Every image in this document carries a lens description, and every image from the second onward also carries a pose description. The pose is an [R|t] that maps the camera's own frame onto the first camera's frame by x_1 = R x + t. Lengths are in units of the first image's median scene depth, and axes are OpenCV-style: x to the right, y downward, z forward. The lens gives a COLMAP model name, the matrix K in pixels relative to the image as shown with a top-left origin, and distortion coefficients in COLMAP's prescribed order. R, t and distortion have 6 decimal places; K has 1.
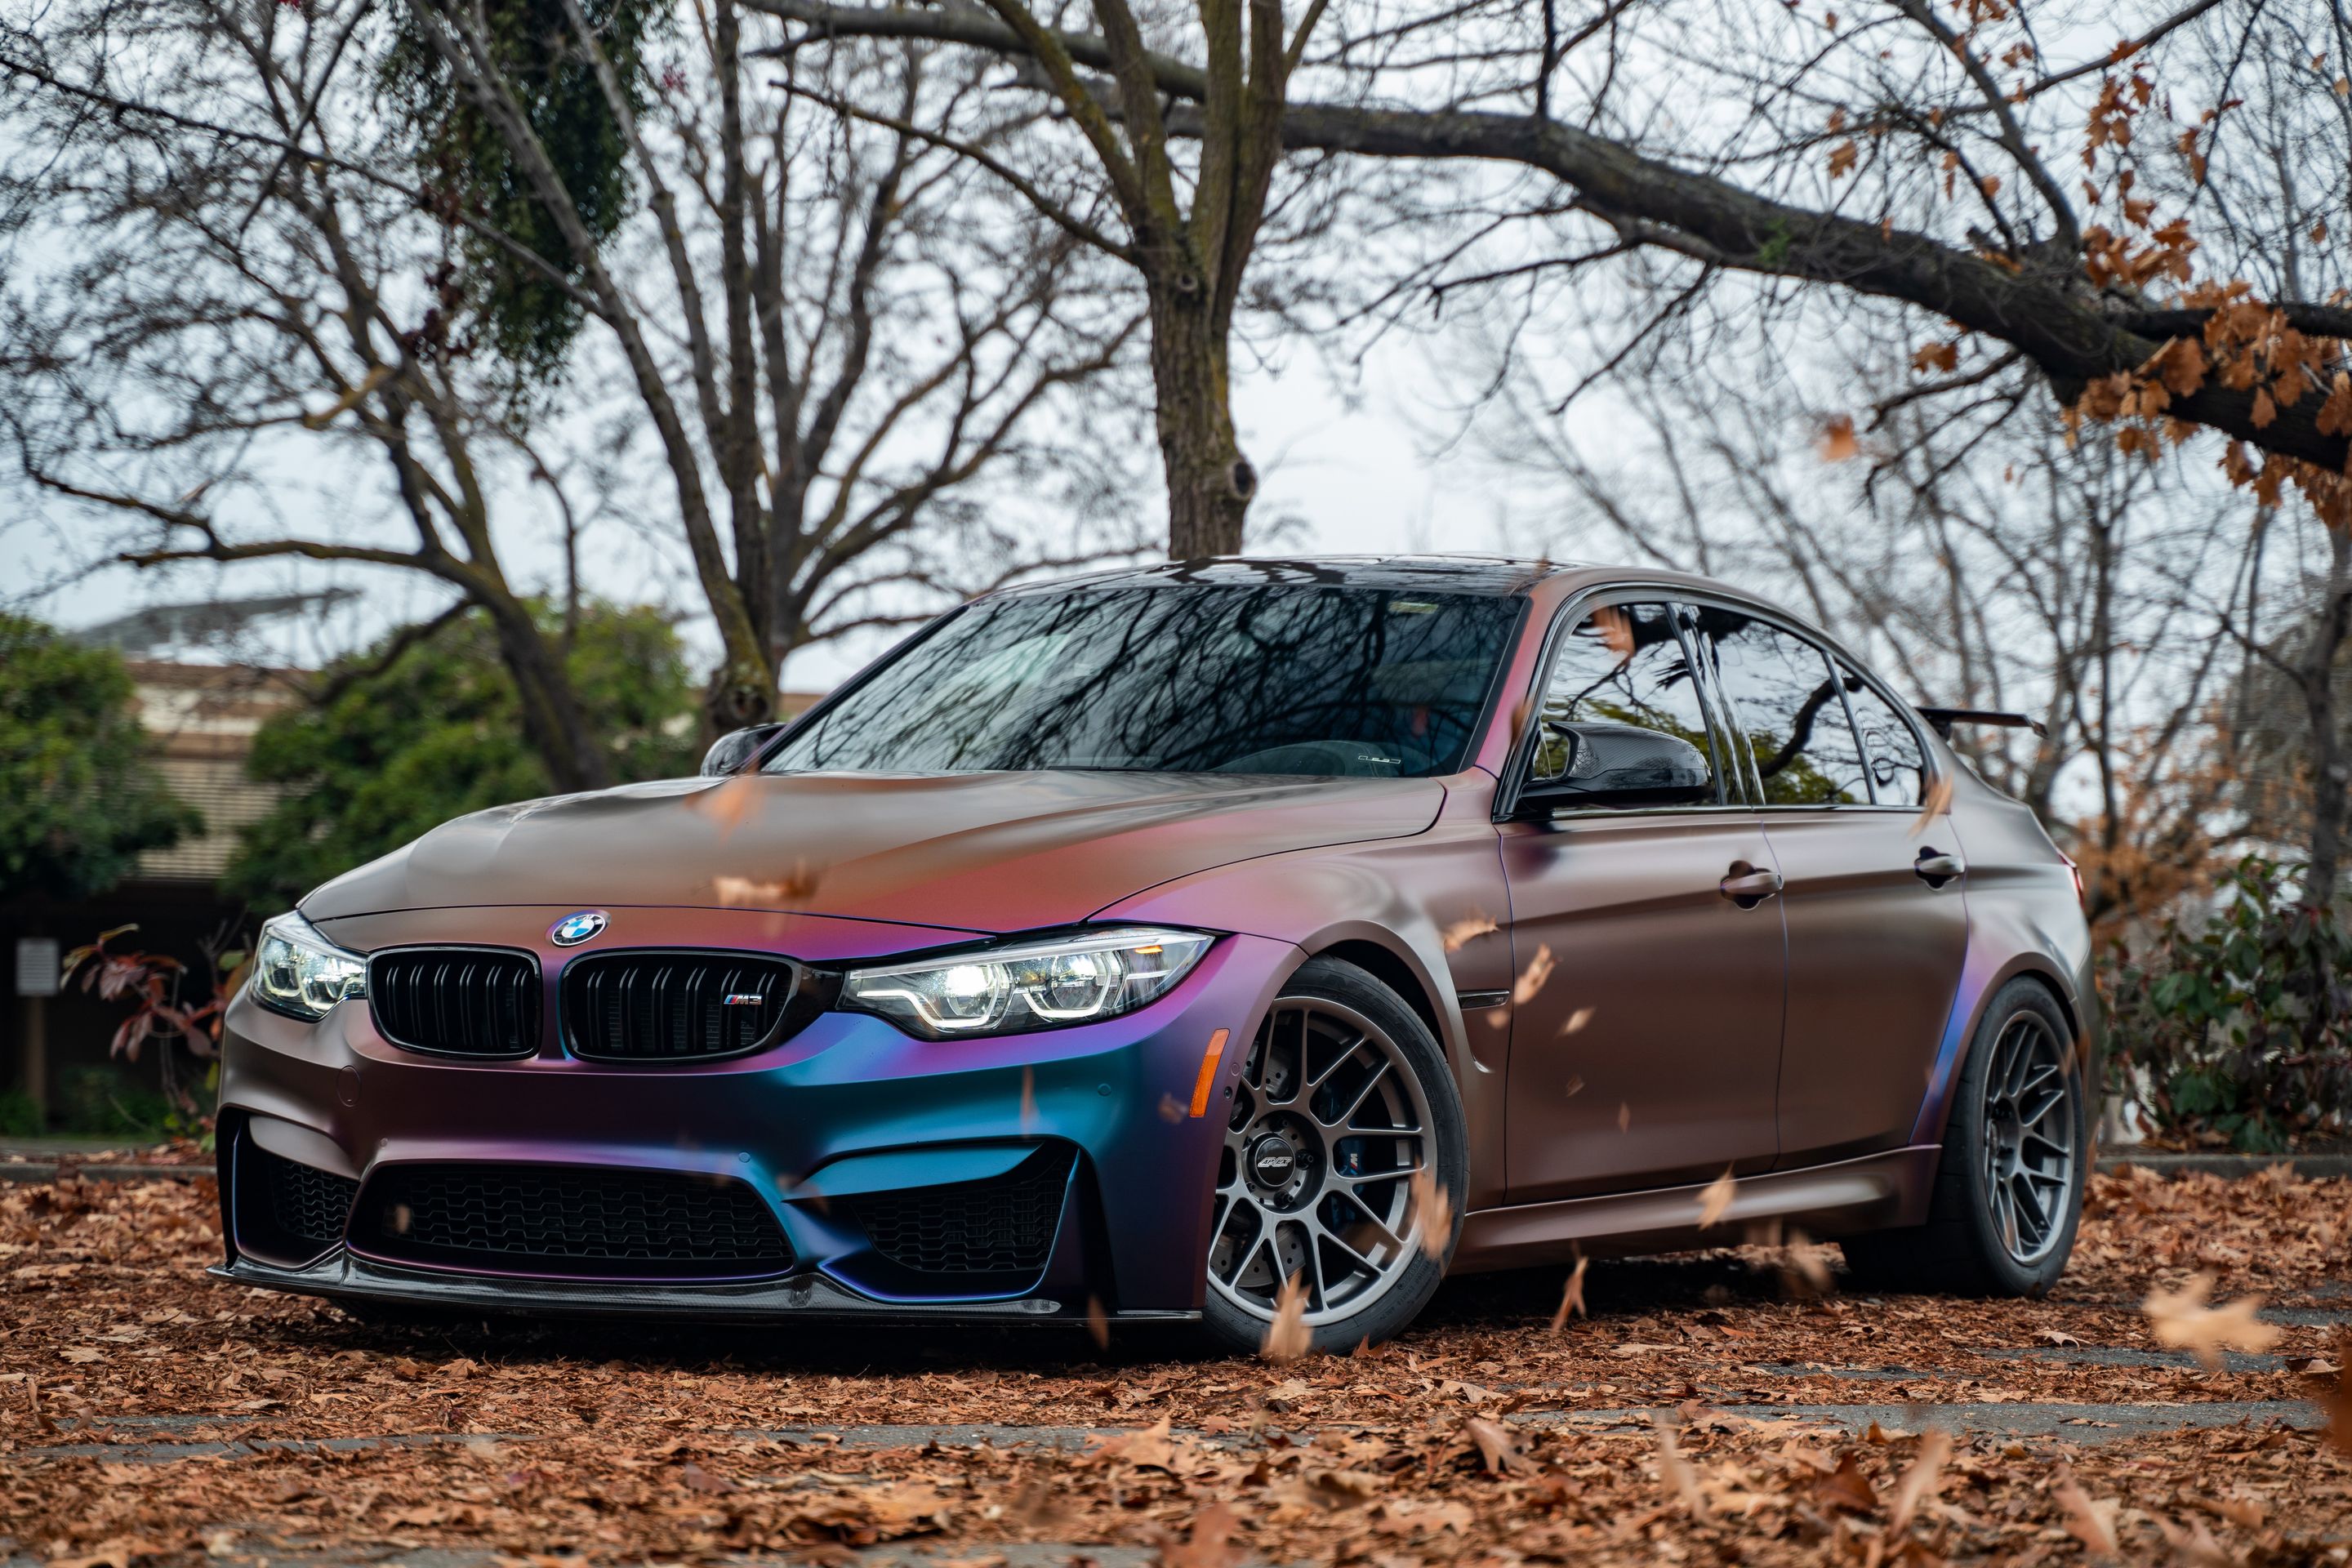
lens RADIAL K [[5495.7, 0, 1169.1], [0, 5495.7, 850.3], [0, 0, 1]] dist [0.266838, 0.000000]
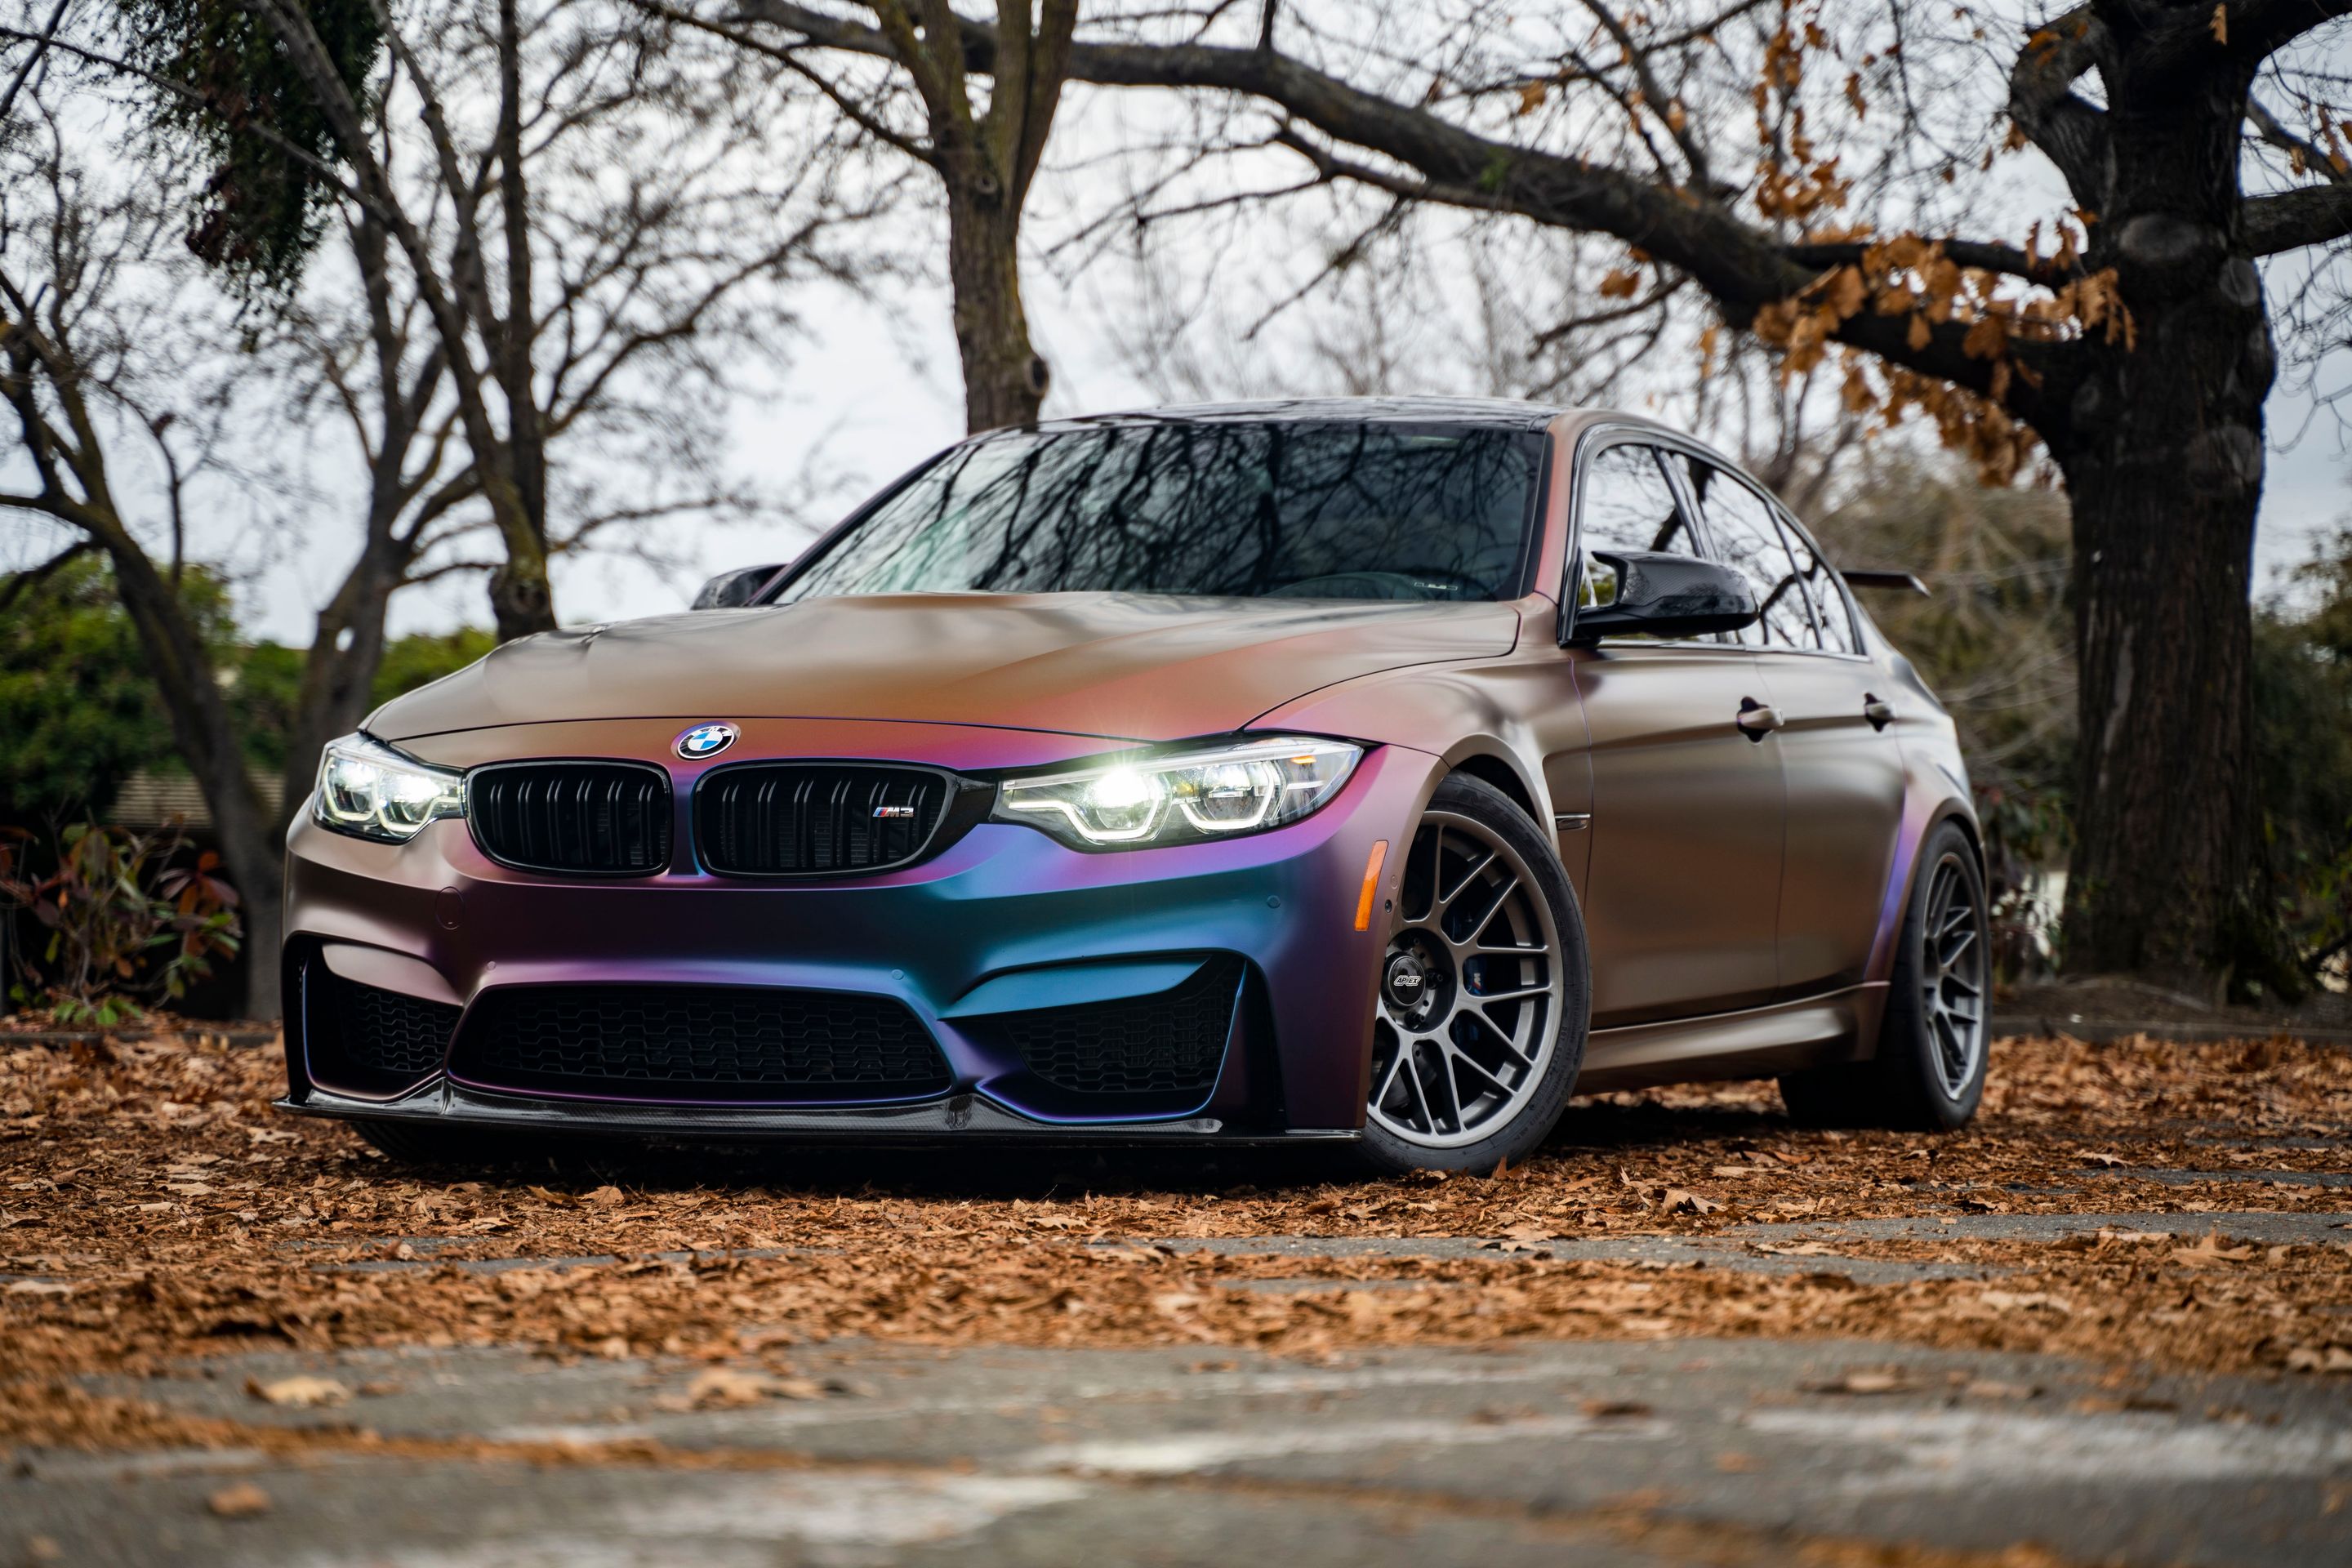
lens RADIAL K [[4832.7, 0, 1172.7], [0, 4832.7, 796.0], [0, 0, 1]] dist [0.293938, 0.000000]
pose [[0.993229, -0.003109, 0.116127, -0.117287], [0.003331, 0.999993, -0.001722, 0.024129], [-0.116121, 0.002097, 0.993233, 0.143800]]
